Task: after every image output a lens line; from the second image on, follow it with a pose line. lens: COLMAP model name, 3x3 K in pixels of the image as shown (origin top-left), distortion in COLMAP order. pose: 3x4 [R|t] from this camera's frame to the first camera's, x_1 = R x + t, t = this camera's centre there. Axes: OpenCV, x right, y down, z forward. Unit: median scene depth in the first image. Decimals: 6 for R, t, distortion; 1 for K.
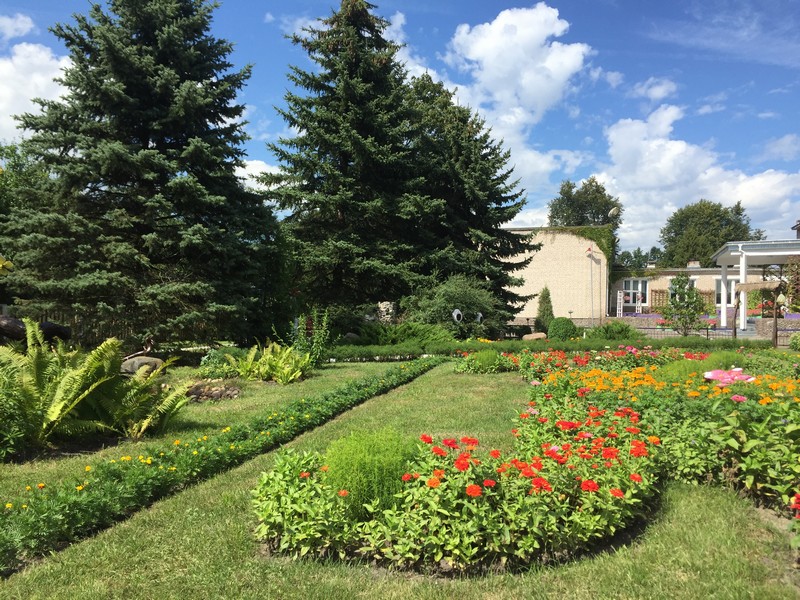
lens RADIAL K [[679.9, 0, 399.2], [0, 679.9, 299.0], [0, 0, 1]] dist [0.011577, -0.000323]
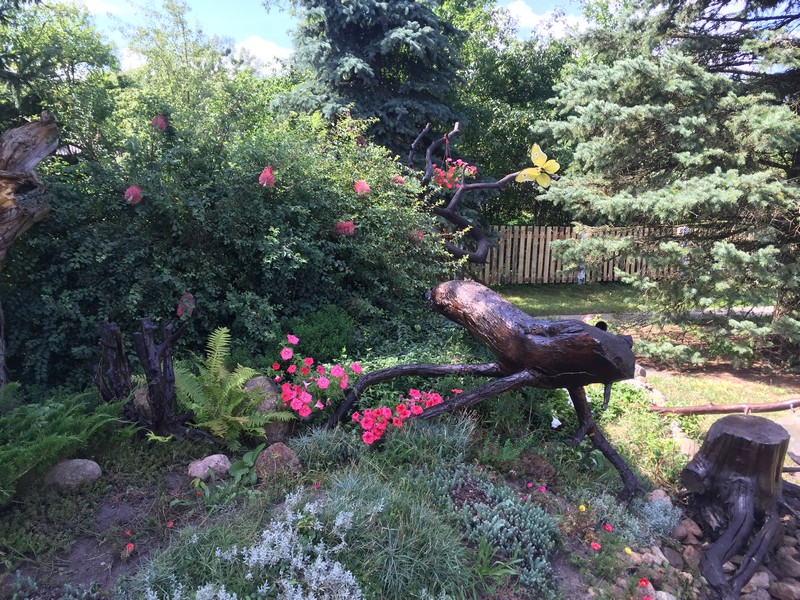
lens RADIAL K [[679.9, 0, 399.4], [0, 679.9, 299.0], [0, 0, 1]] dist [0.011577, -0.000323]
pose [[0.675475, 0.095376, -0.731189, -0.239674], [0.003861, 0.991129, 0.132849, -0.017509], [0.737373, -0.092560, 0.669114, 0.518051]]
